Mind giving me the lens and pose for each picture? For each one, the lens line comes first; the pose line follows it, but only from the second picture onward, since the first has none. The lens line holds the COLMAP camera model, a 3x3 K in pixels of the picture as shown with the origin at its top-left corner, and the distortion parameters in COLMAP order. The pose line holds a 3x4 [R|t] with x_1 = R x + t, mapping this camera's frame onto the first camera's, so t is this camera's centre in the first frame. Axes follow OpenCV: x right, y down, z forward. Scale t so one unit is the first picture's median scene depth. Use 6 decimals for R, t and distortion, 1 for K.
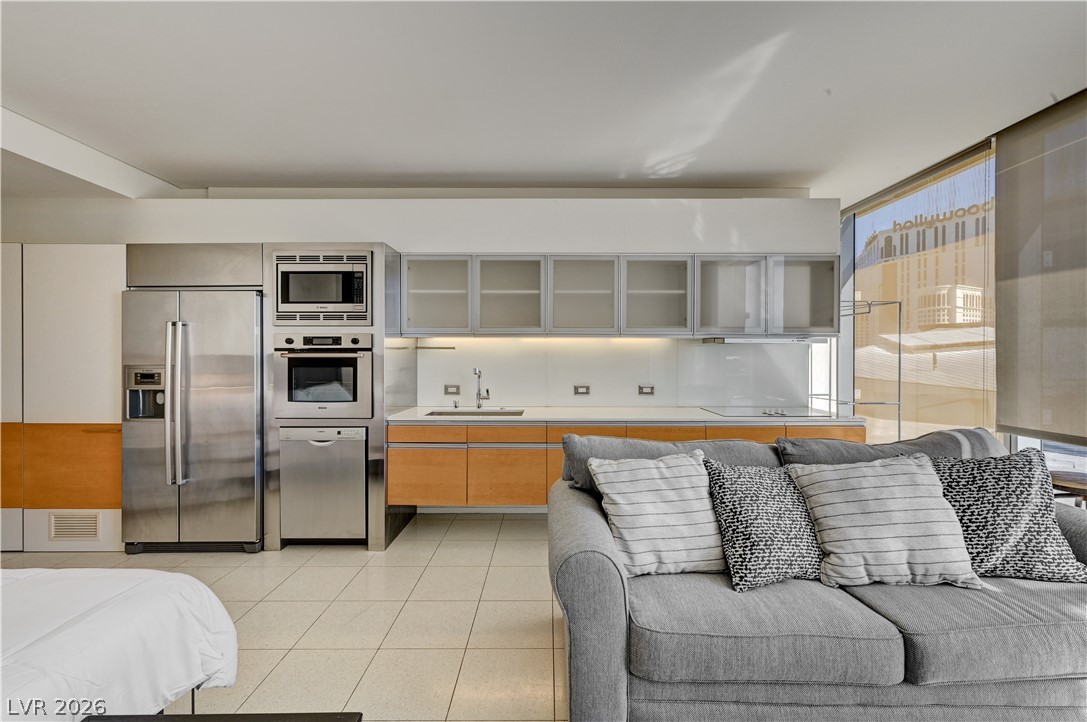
lens RADIAL K [[442.7, 0, 546.9], [0, 442.7, 359.0], [0, 0, 1]] dist [0.004209, 0.000263]
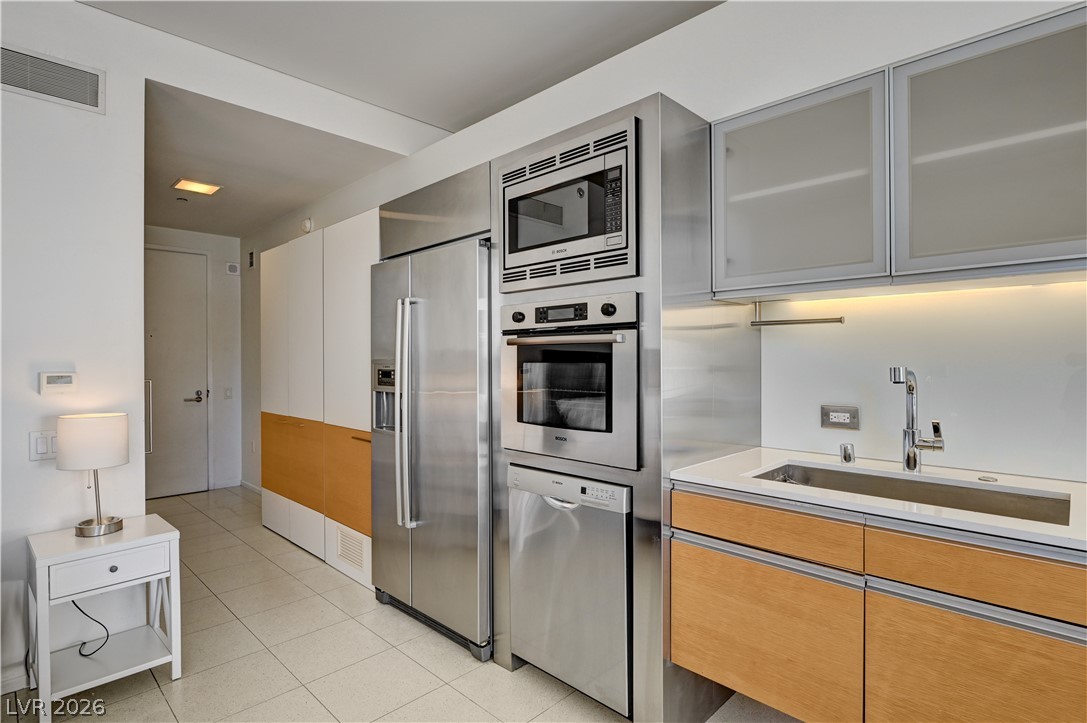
lens RADIAL K [[548.4, 0, 547.1], [0, 548.4, 359.0], [0, 0, 1]] dist [-0.008956, 0.000356]
pose [[0.718627, -0.003990, -0.695384, -0.056919], [0.001908, 0.999991, -0.003767, 0.016641], [0.695393, 0.001380, 0.718628, 0.509777]]
